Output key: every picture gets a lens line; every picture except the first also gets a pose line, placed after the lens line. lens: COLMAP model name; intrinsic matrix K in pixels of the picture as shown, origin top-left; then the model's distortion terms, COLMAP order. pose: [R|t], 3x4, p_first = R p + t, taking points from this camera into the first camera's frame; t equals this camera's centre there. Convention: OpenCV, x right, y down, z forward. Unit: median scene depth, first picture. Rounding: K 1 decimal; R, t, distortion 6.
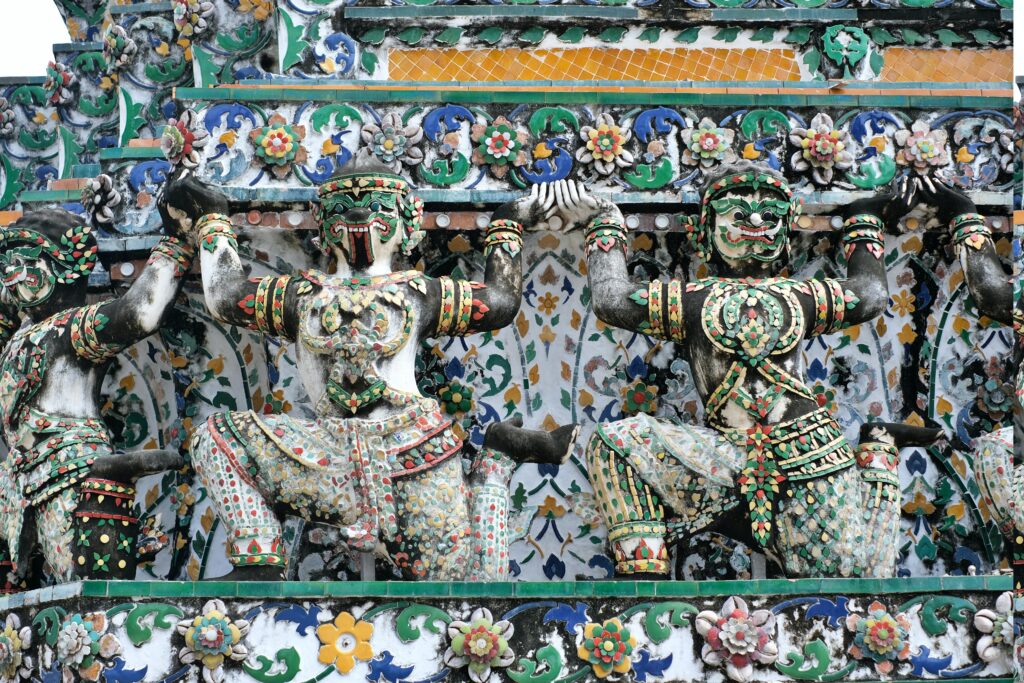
lens RADIAL K [[1664.2, 0, 510.8], [0, 1664.2, 341.0], [0, 0, 1]] dist [-0.043550, 0.000000]
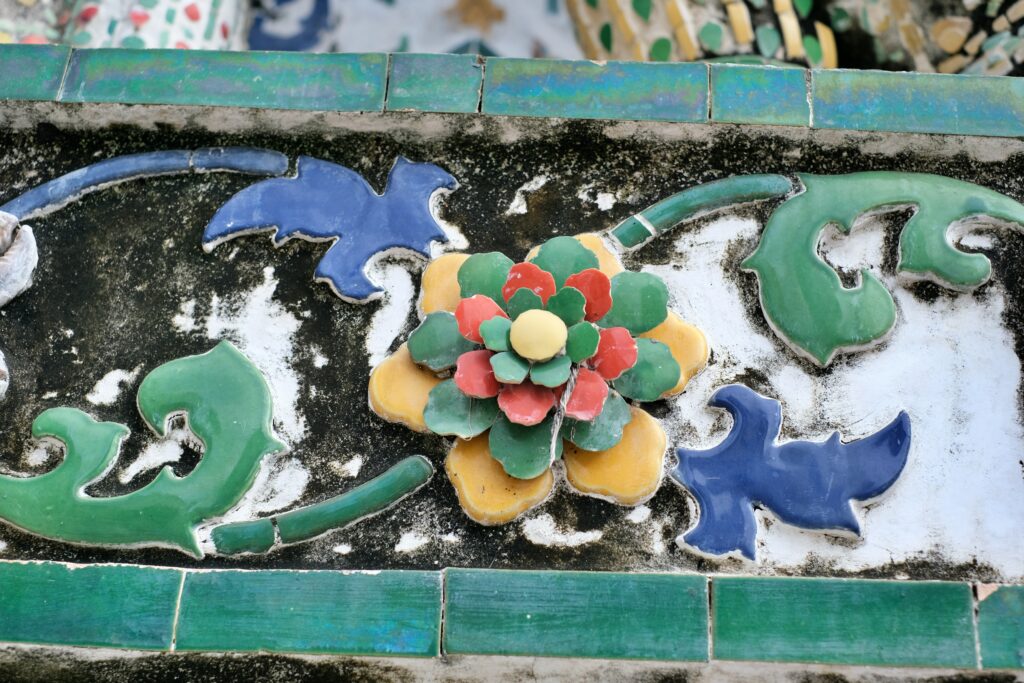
lens RADIAL K [[1664.2, 0, 514.2], [0, 1664.2, 342.4], [0, 0, 1]] dist [-0.043550, 0.000000]
pose [[0.996717, 0.024452, -0.077187, 0.069089], [-0.040143, 0.977130, -0.208818, 0.218516], [0.070316, 0.211231, 0.974904, 0.823821]]
